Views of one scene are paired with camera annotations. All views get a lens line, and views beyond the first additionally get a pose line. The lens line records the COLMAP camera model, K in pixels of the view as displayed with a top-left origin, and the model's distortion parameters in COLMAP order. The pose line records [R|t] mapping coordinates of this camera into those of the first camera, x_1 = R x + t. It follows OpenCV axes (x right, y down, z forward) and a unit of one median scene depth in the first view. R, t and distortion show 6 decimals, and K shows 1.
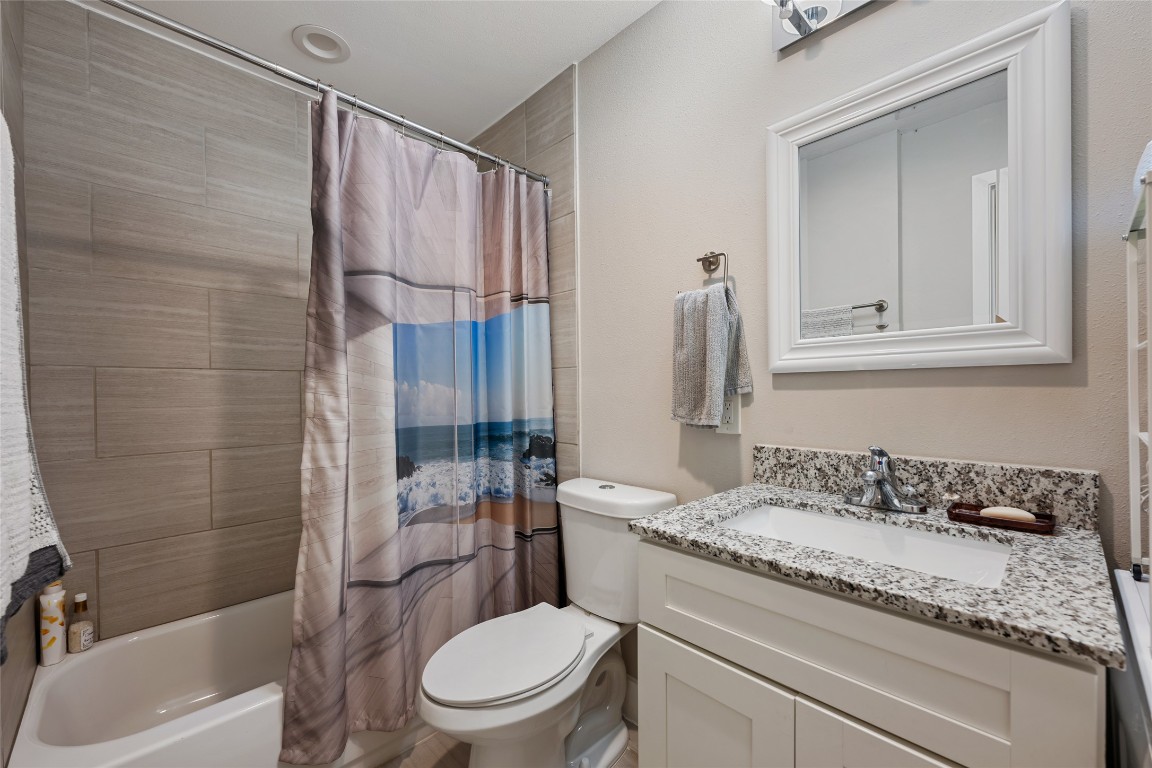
lens RADIAL K [[460.4, 0, 577.0], [0, 460.4, 392.9], [0, 0, 1]] dist [-0.001893, 0.000090]
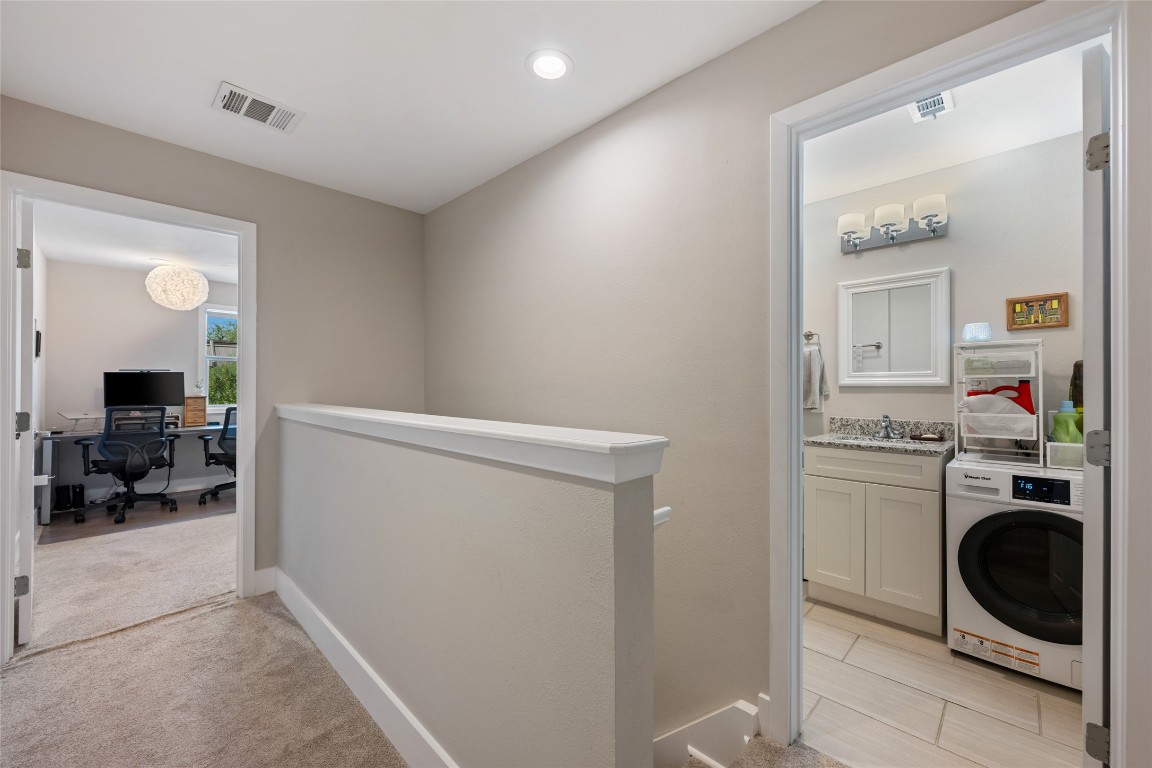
lens RADIAL K [[460.4, 0, 577.4], [0, 460.4, 385.1], [0, 0, 1]] dist [-0.001893, 0.000090]
pose [[0.999384, 0.015503, 0.031472, -1.074409], [-0.015077, 0.999792, -0.013731, 0.004473], [-0.031678, 0.013248, 0.999410, -1.423679]]
